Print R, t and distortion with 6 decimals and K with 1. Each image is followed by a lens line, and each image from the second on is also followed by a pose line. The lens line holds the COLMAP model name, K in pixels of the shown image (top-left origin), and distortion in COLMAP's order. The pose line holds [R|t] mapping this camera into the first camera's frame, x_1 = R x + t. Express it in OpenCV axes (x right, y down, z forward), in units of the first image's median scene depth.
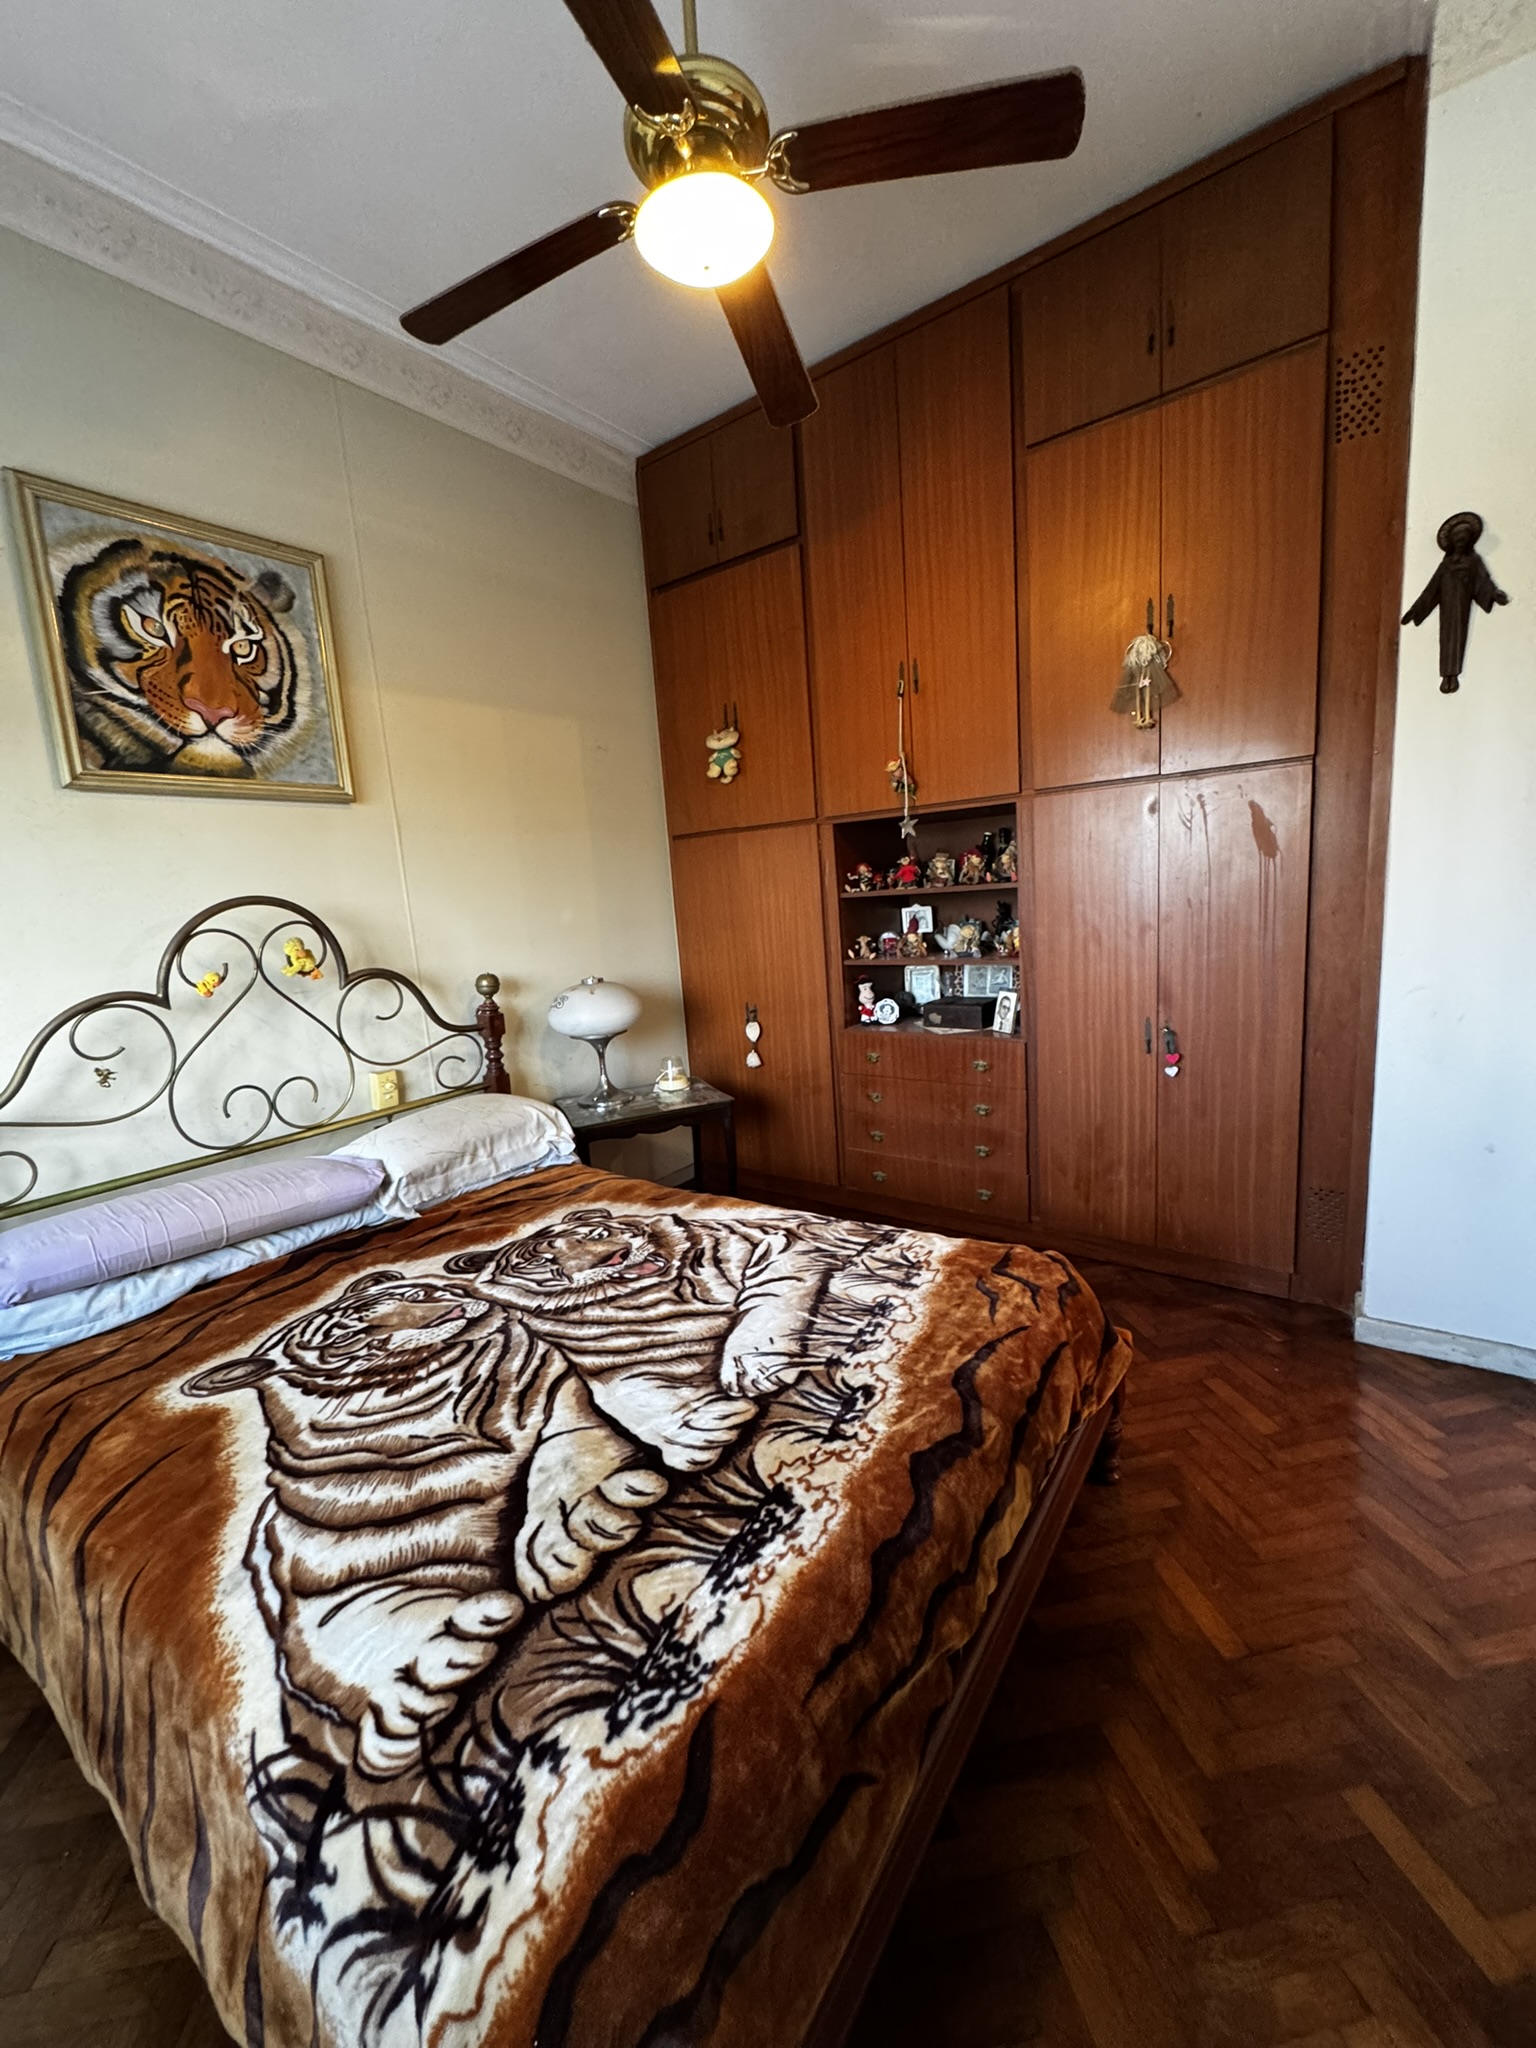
lens RADIAL K [[818.8, 0, 768.2], [0, 818.8, 1019.1], [0, 0, 1]] dist [-0.003692, 0.000150]
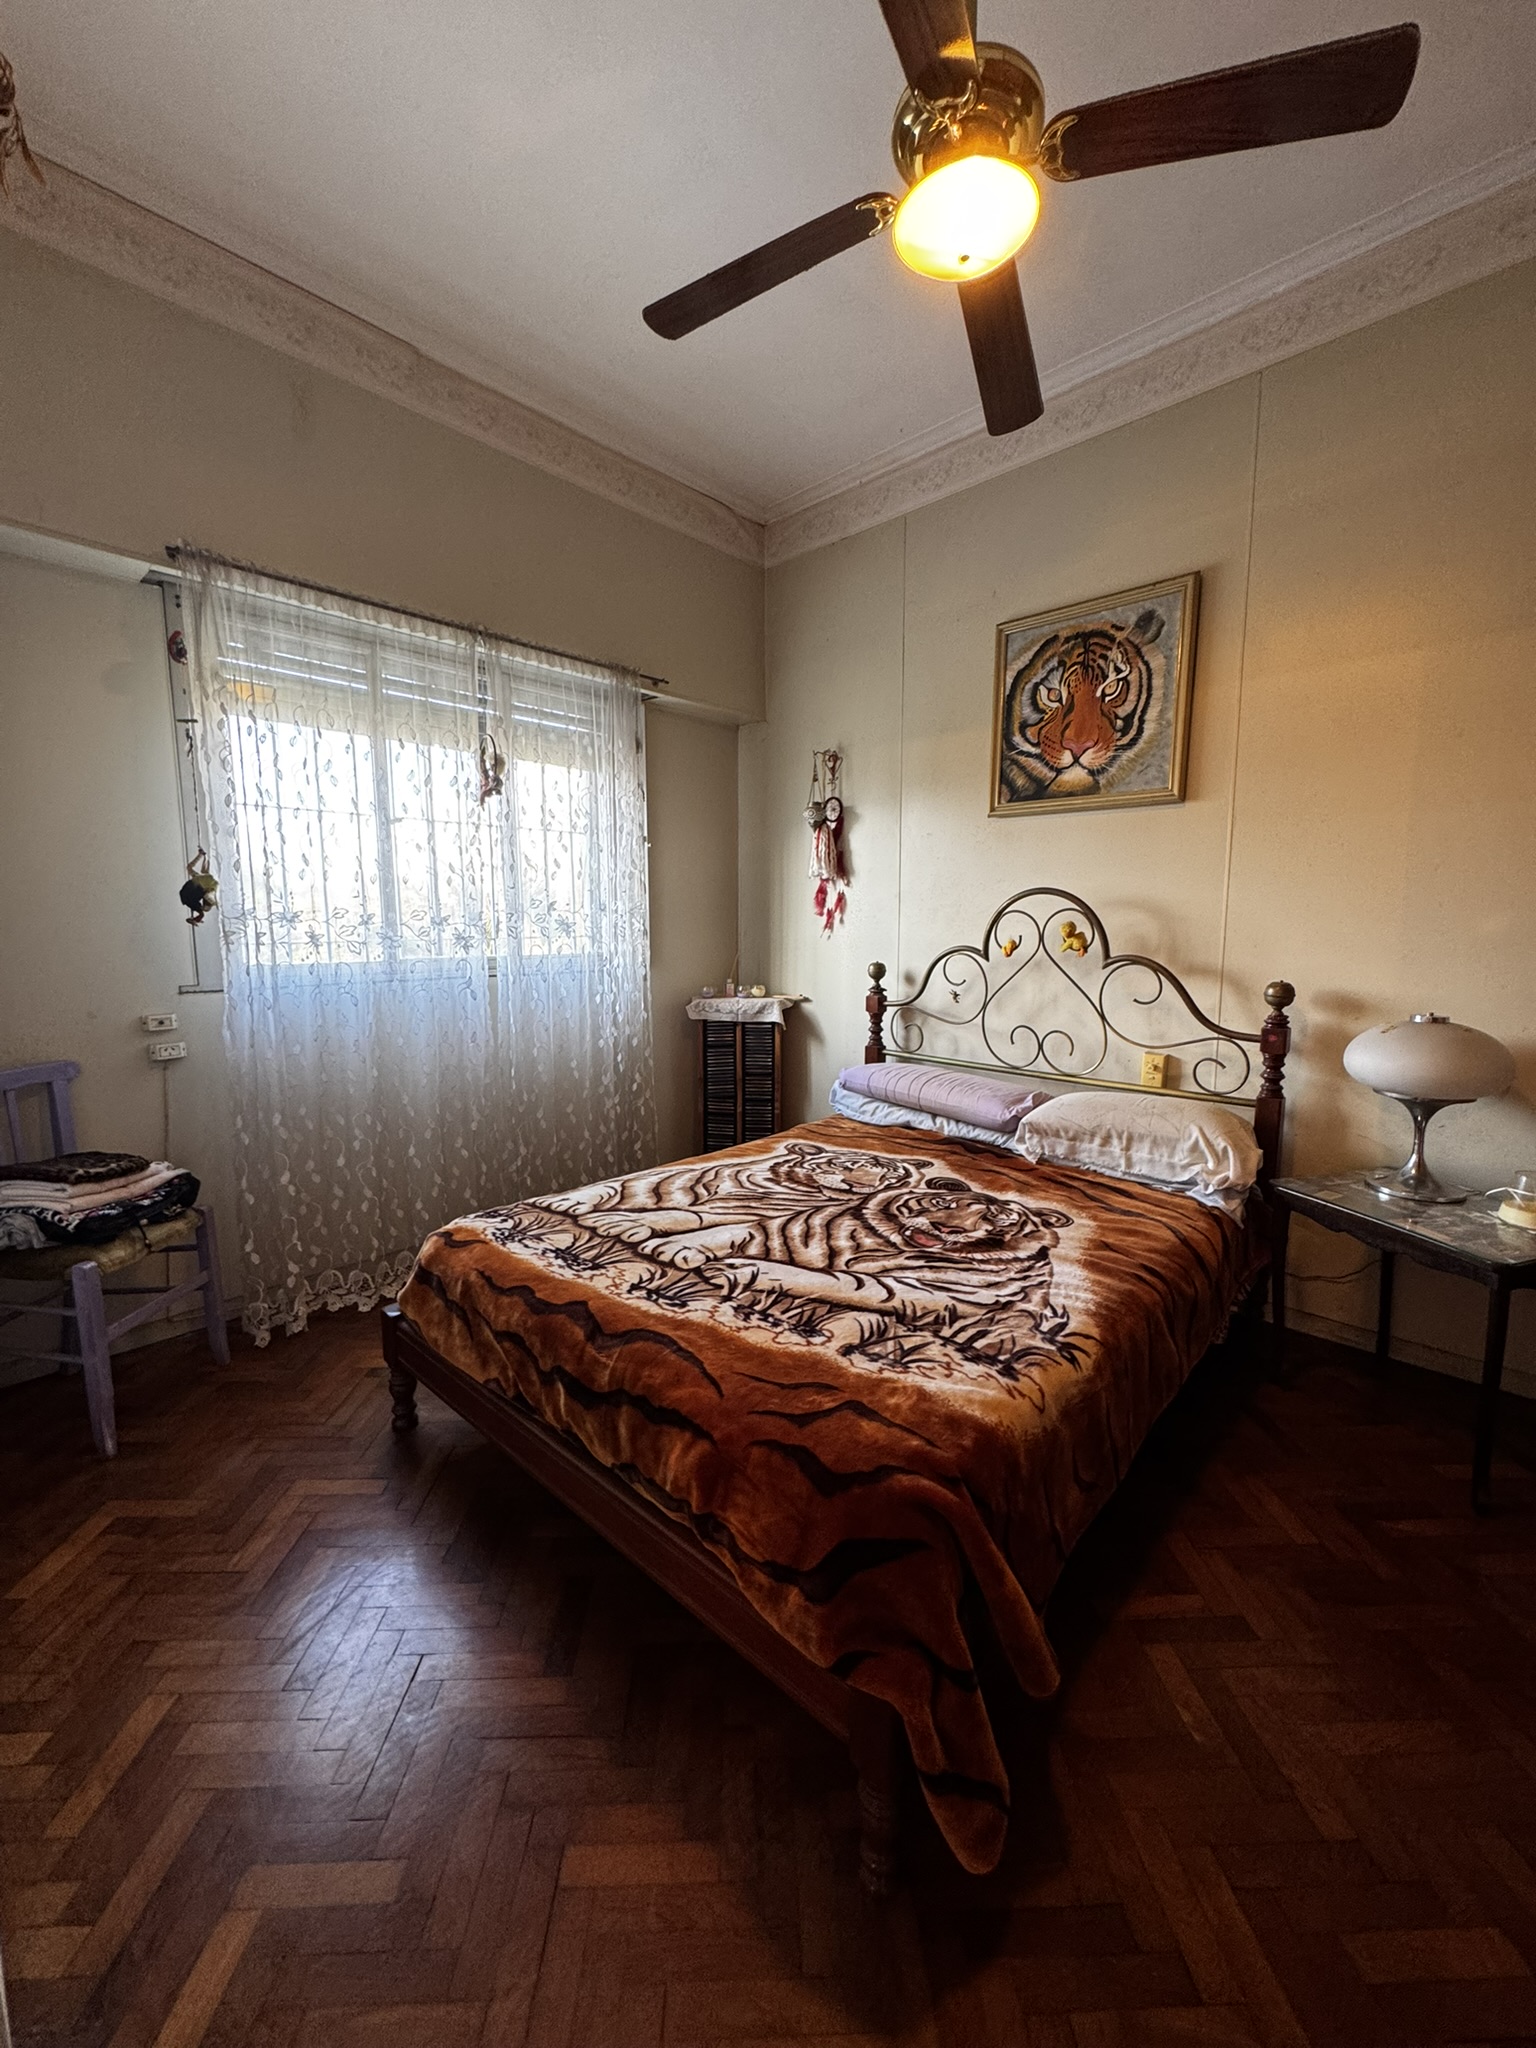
lens RADIAL K [[818.8, 0, 771.5], [0, 818.8, 1018.3], [0, 0, 1]] dist [-0.003692, 0.000150]
pose [[-0.131550, 0.185368, -0.973824, 0.909428], [-0.149149, 0.967478, 0.204308, -0.179433], [0.980025, 0.172122, -0.099624, 0.874705]]
